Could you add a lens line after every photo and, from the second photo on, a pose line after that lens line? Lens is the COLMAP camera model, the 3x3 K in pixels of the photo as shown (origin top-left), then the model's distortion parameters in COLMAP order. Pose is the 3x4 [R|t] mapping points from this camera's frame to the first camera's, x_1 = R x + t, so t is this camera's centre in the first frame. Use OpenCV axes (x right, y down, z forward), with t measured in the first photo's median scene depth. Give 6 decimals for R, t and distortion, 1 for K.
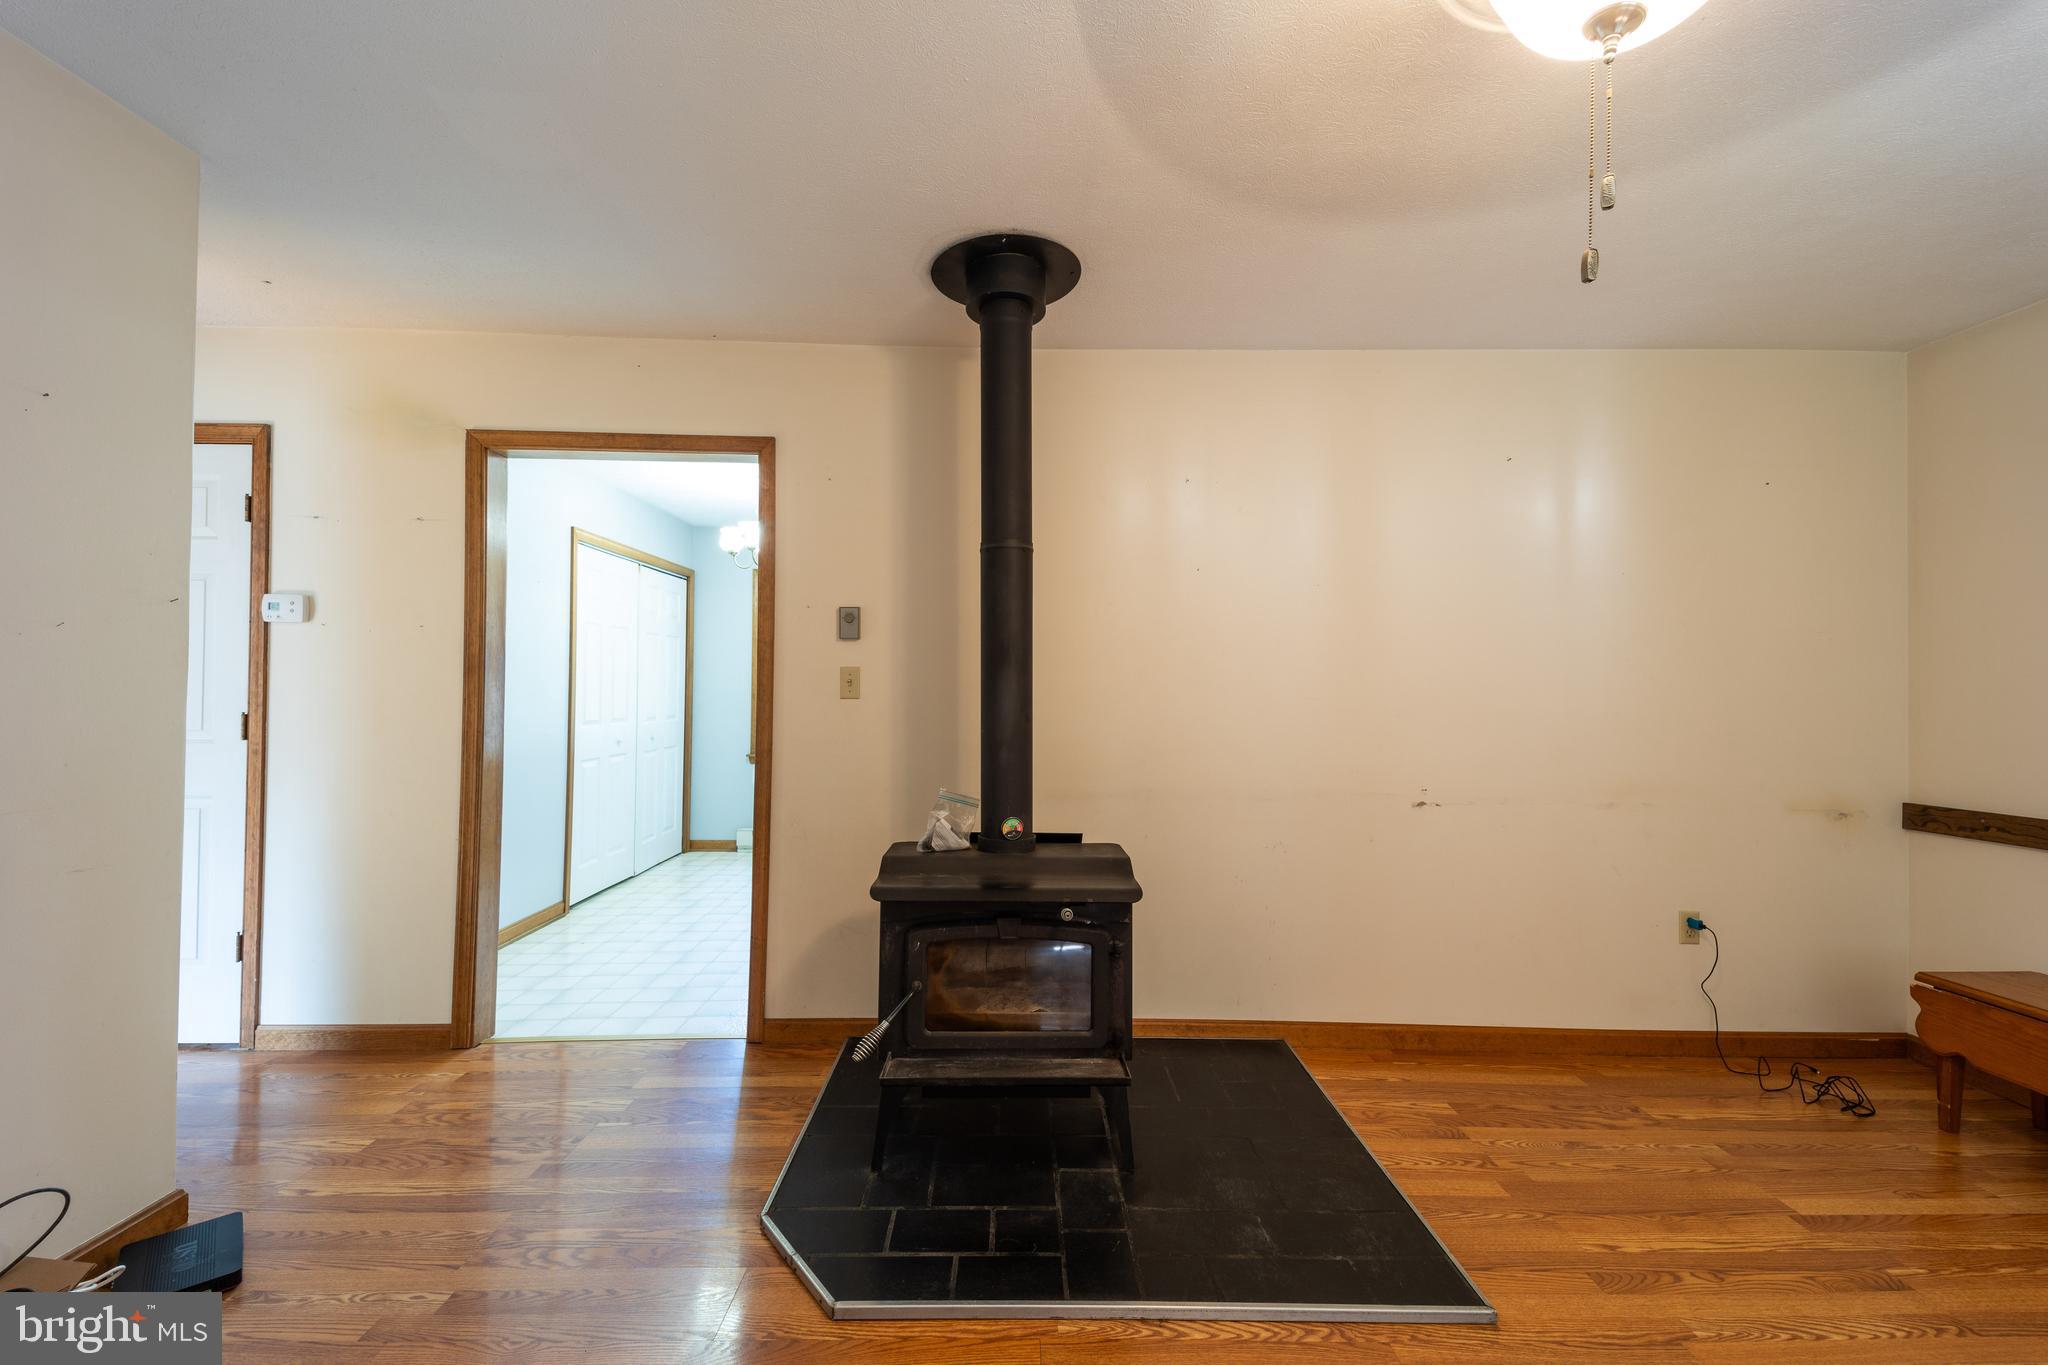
lens RADIAL K [[799.9, 0, 1017.3], [0, 799.9, 682.9], [0, 0, 1]] dist [0.034216, -0.006141]
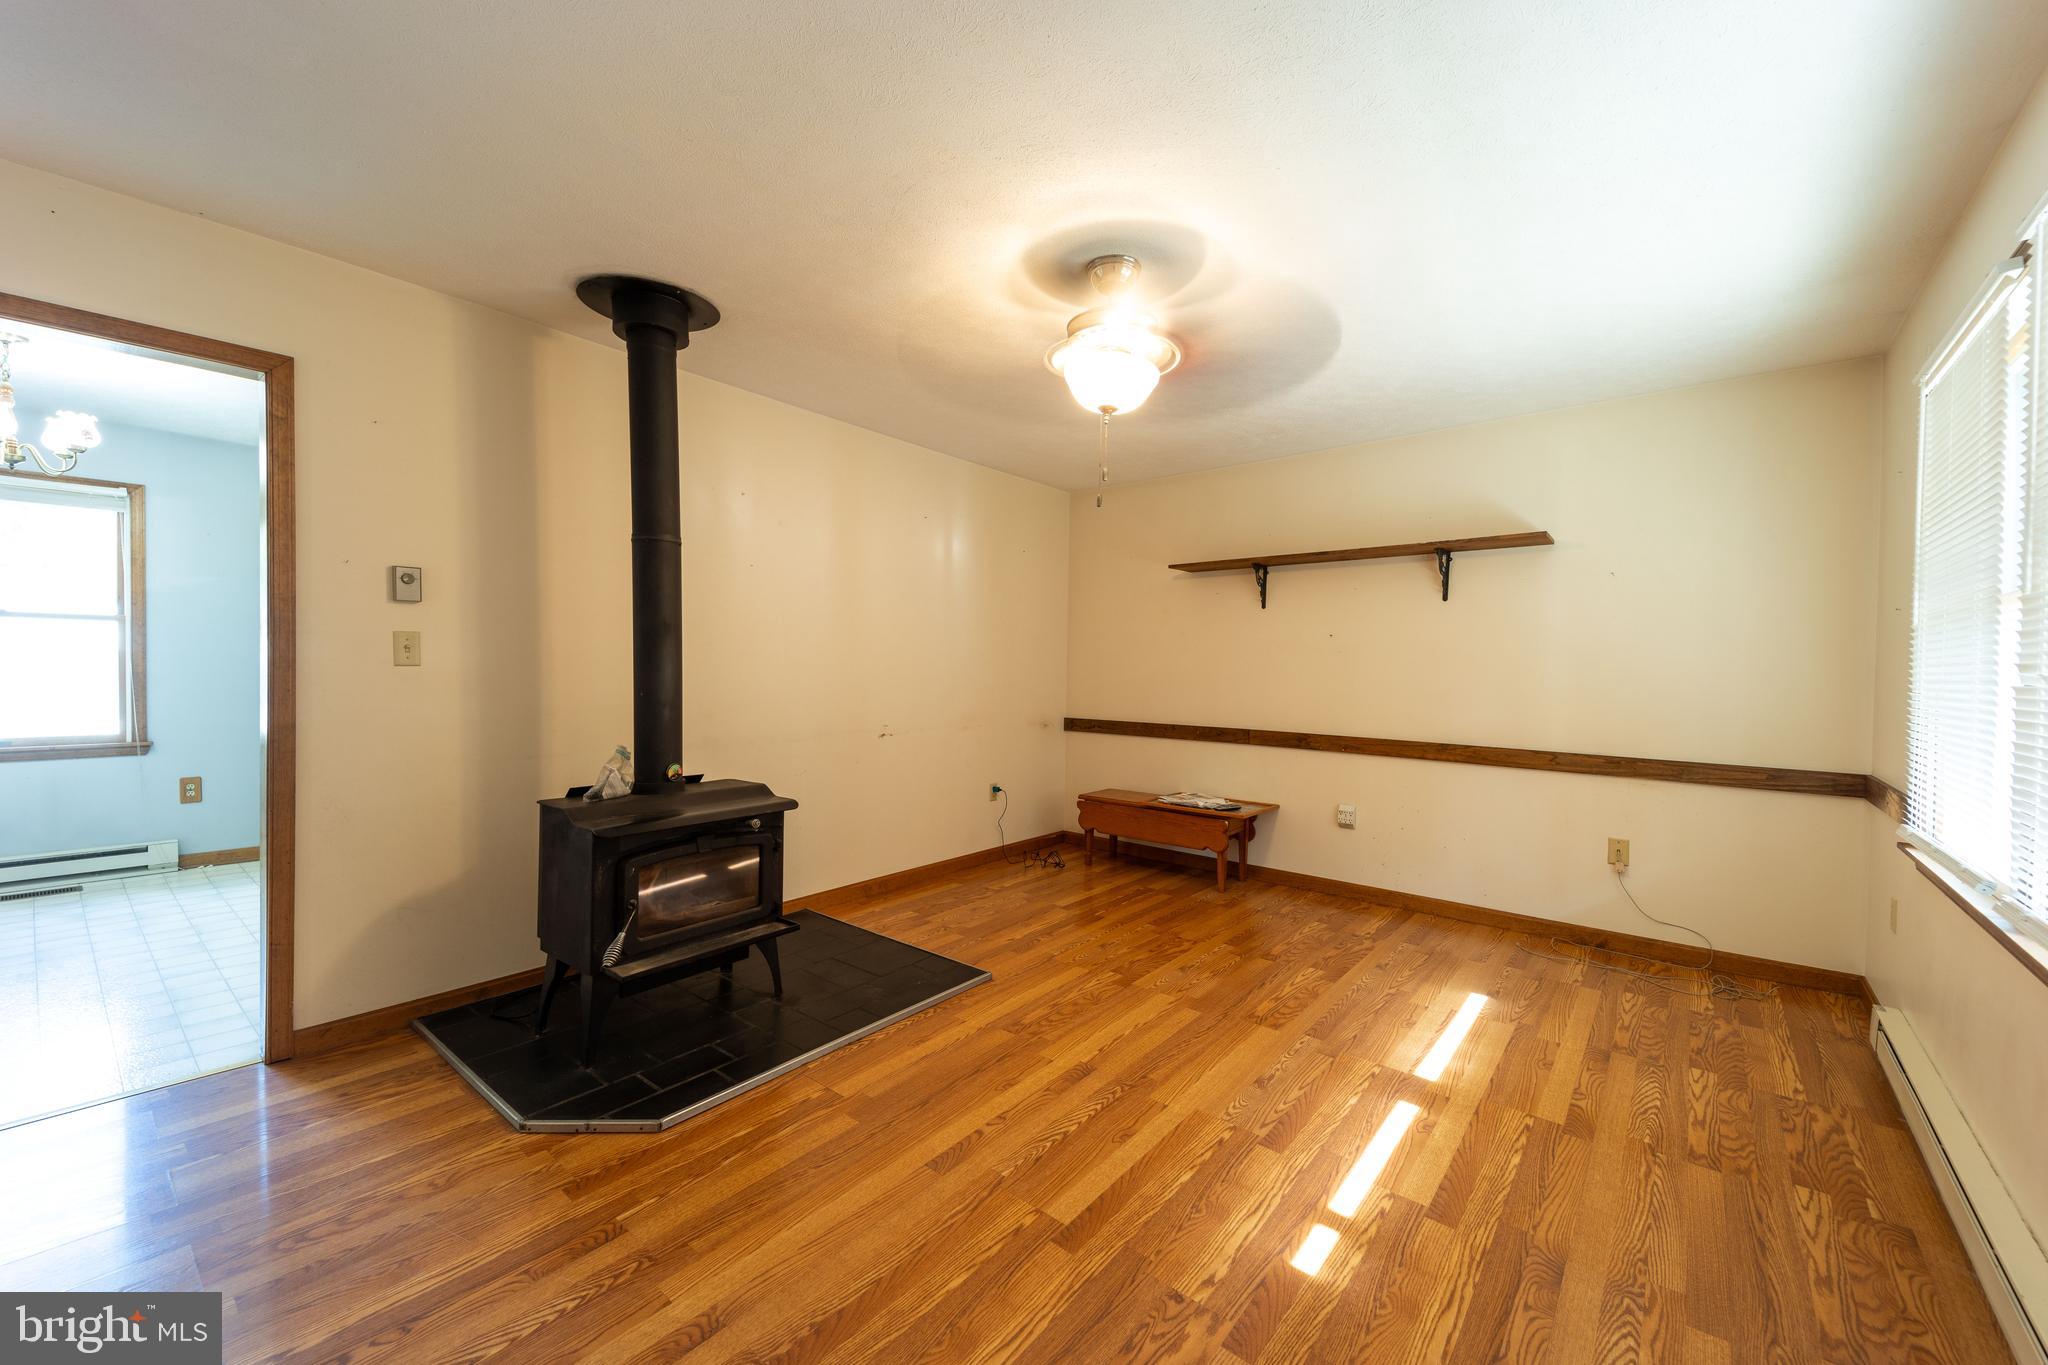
lens RADIAL K [[799.9, 0, 1020.5], [0, 799.9, 674.2], [0, 0, 1]] dist [0.034216, -0.006141]
pose [[0.643310, -0.008735, 0.765556, -0.592414], [-0.026990, 0.999055, 0.034079, -0.026231], [-0.765130, -0.042586, 0.642466, -0.198717]]
